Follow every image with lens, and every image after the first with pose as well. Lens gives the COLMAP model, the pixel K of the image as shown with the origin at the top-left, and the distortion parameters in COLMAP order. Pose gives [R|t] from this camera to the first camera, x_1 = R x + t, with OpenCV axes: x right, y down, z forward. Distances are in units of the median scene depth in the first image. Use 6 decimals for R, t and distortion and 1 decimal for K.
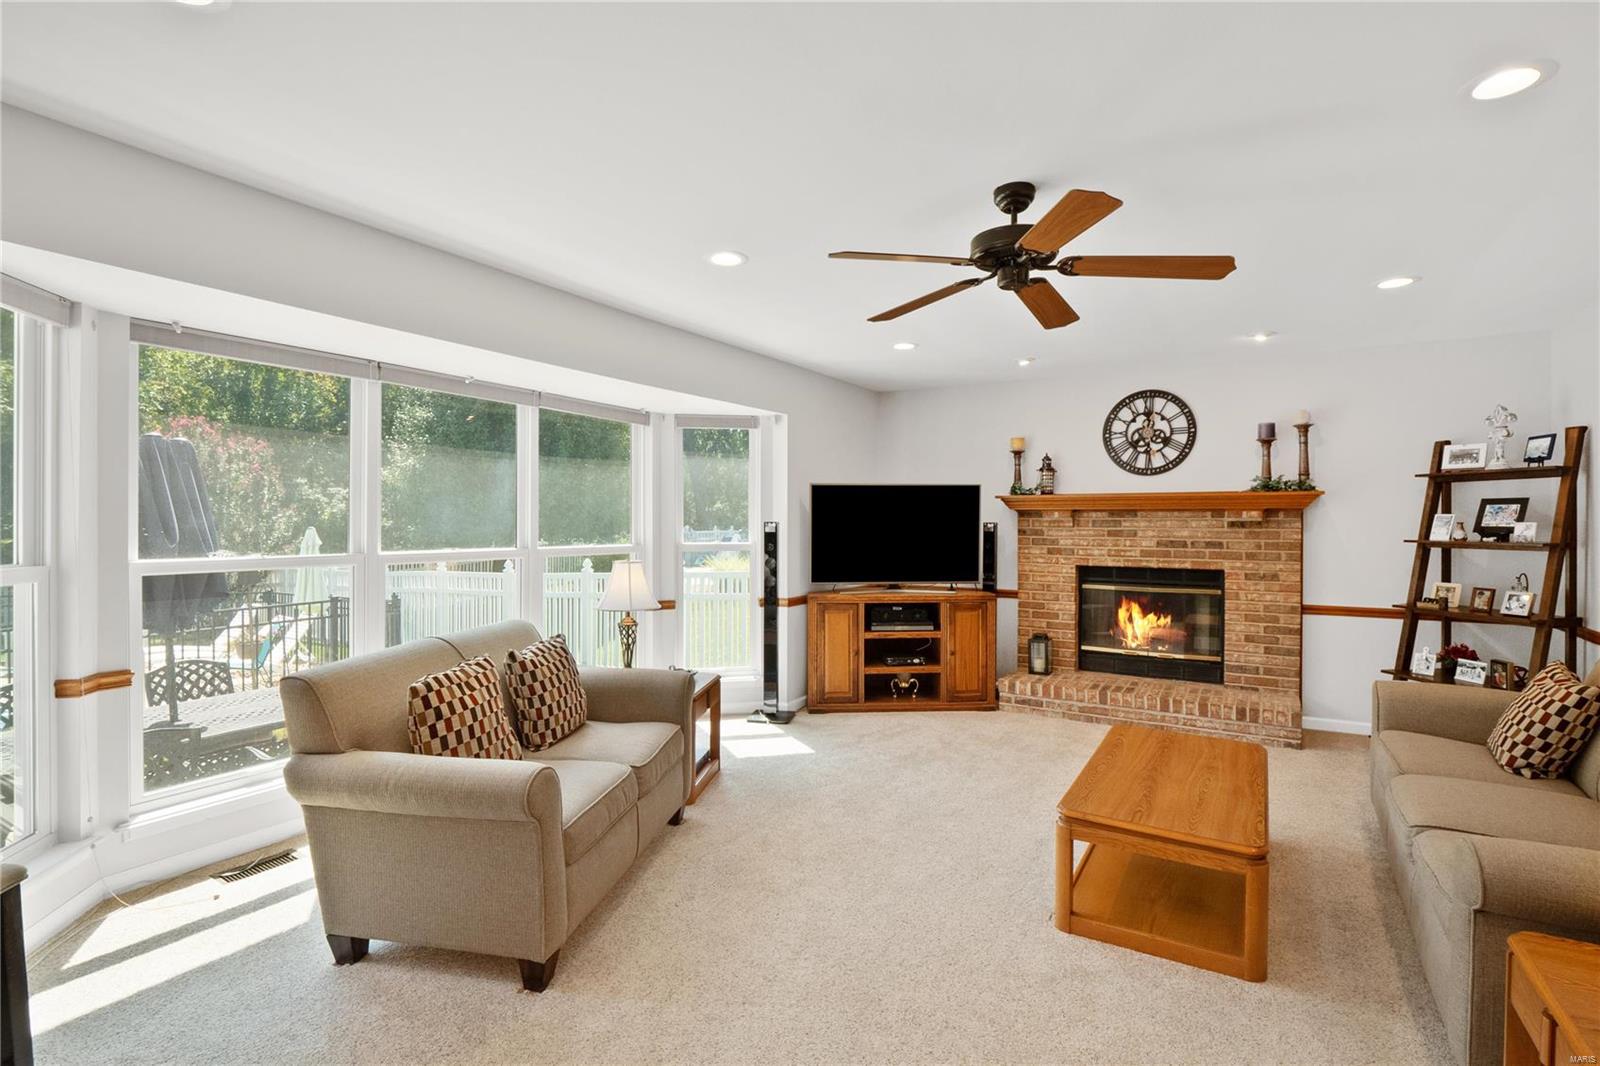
lens RADIAL K [[756.7, 0, 800.0], [0, 756.7, 533.0], [0, 0, 1]] dist [-0.012321, -0.000417]
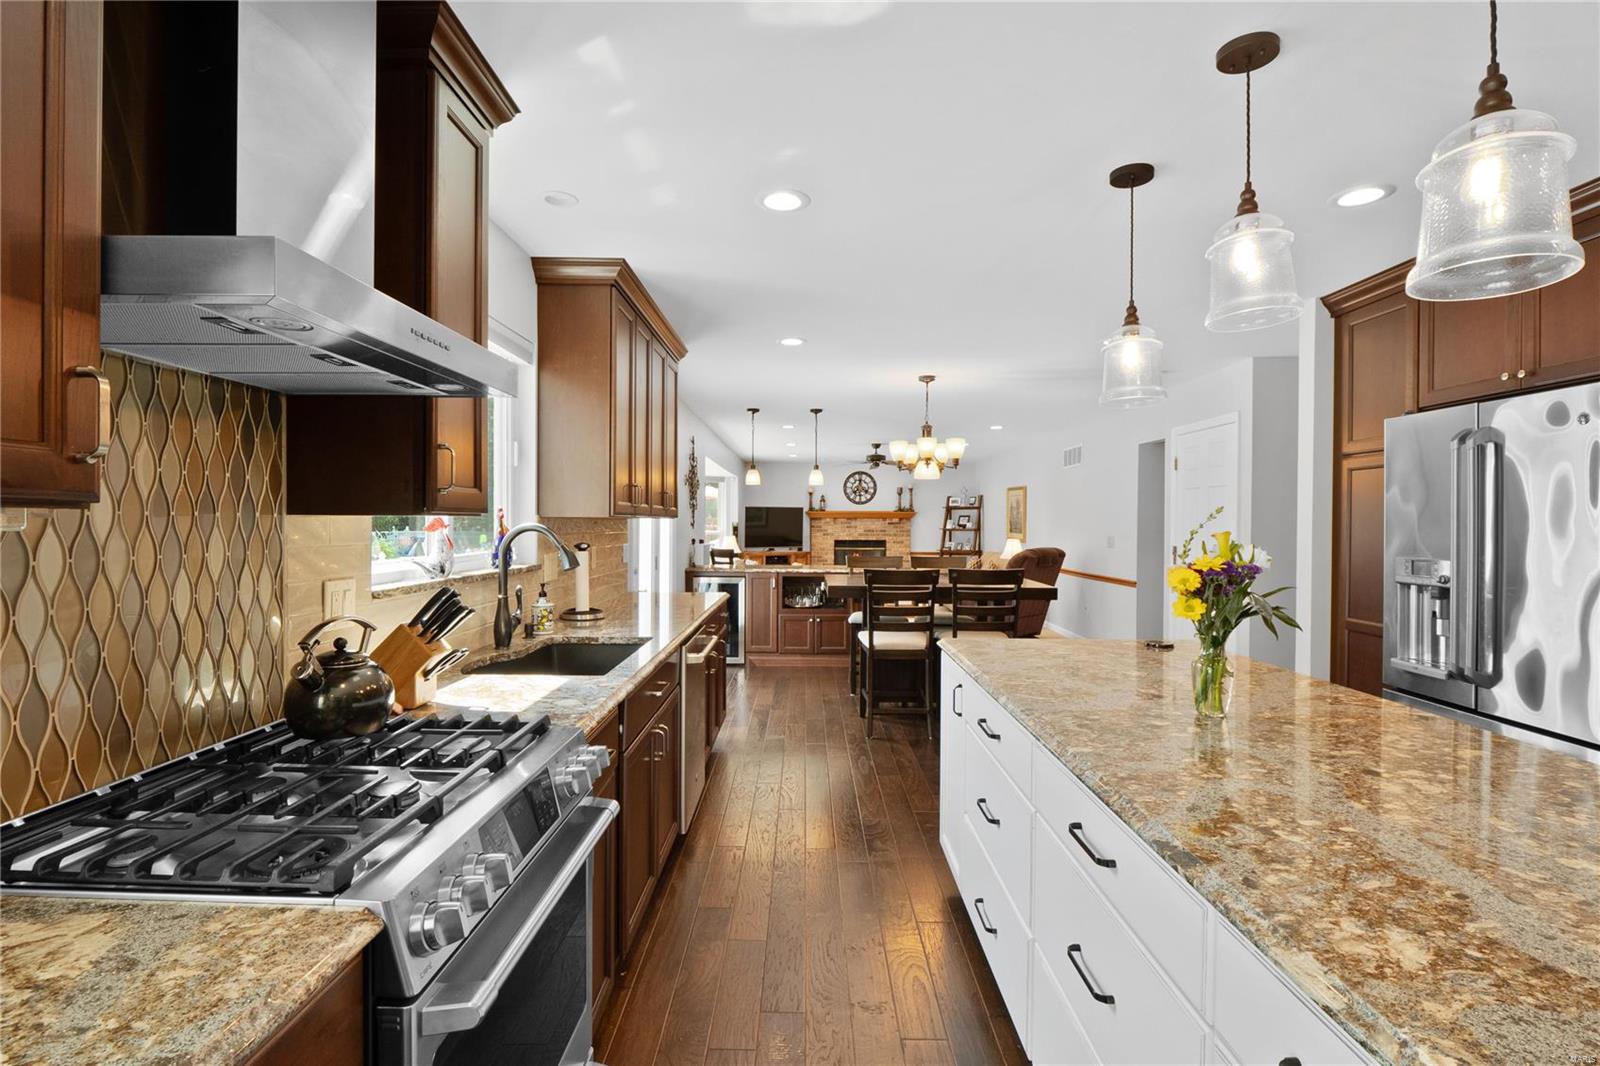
lens RADIAL K [[762.8, 0, 798.9], [0, 762.8, 528.6], [0, 0, 1]] dist [-0.000424, -0.012405]
pose [[0.864941, -0.005884, 0.501839, -1.055771], [0.004870, 0.999983, 0.003330, -0.003276], [-0.501850, -0.000436, 0.864954, -1.181979]]
